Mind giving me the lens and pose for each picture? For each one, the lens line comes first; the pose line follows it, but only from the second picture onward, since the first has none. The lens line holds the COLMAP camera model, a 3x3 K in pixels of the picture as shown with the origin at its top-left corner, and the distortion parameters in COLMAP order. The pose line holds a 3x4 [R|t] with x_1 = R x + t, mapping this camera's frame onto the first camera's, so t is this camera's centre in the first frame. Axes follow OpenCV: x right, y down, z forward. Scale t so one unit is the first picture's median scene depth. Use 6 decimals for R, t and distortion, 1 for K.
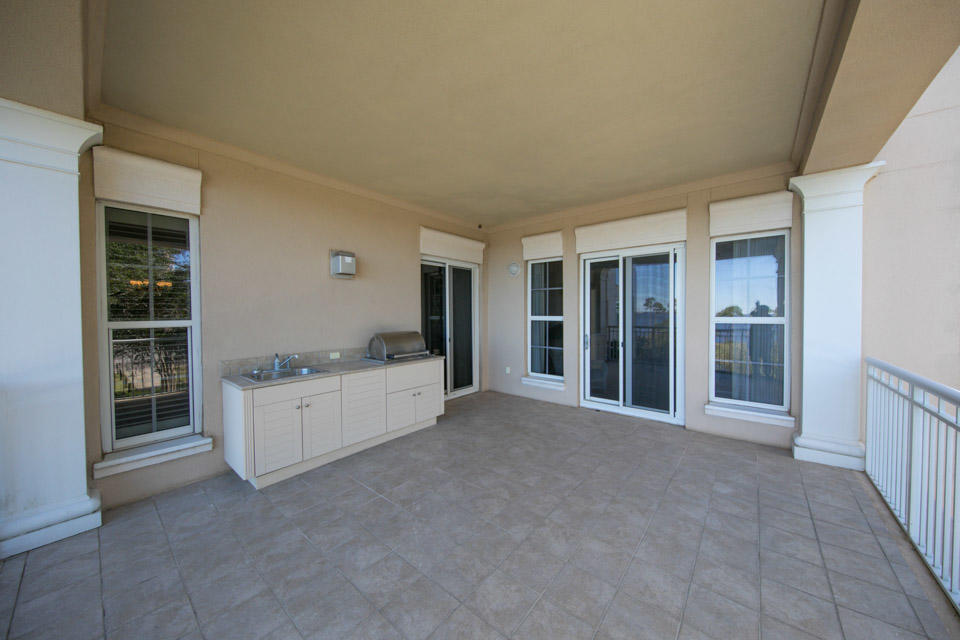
lens RADIAL K [[328.2, 0, 483.7], [0, 328.2, 319.1], [0, 0, 1]] dist [0.000437, -0.000096]
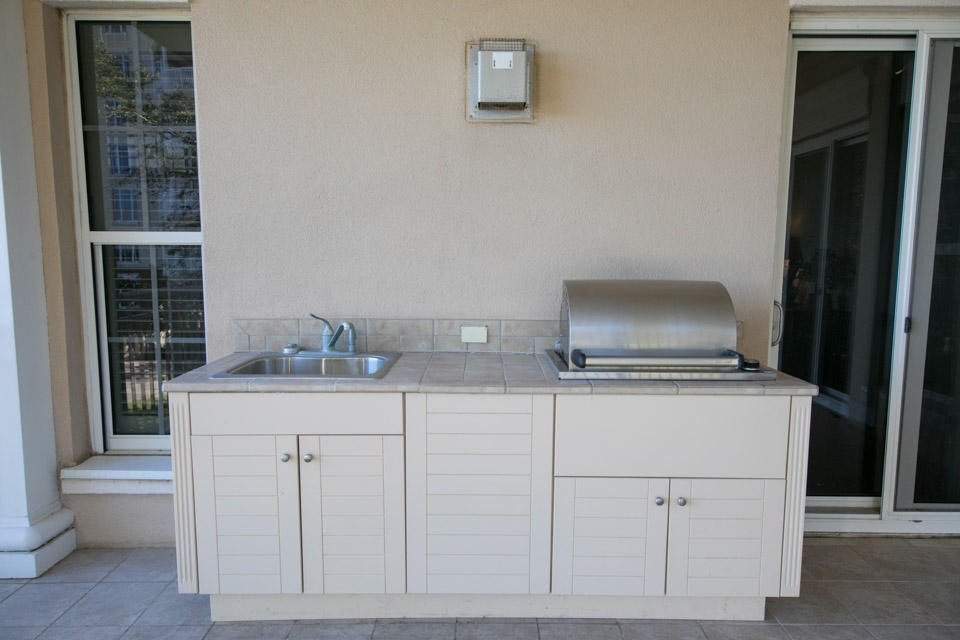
lens RADIAL K [[626.4, 0, 479.2], [0, 626.4, 315.1], [0, 0, 1]] dist [0.001473, 0.004049]
pose [[0.632986, 0.089733, -0.768945, 0.098673], [-0.025016, 0.995112, 0.095533, 0.021255], [0.773759, -0.041235, 0.632137, 0.561866]]
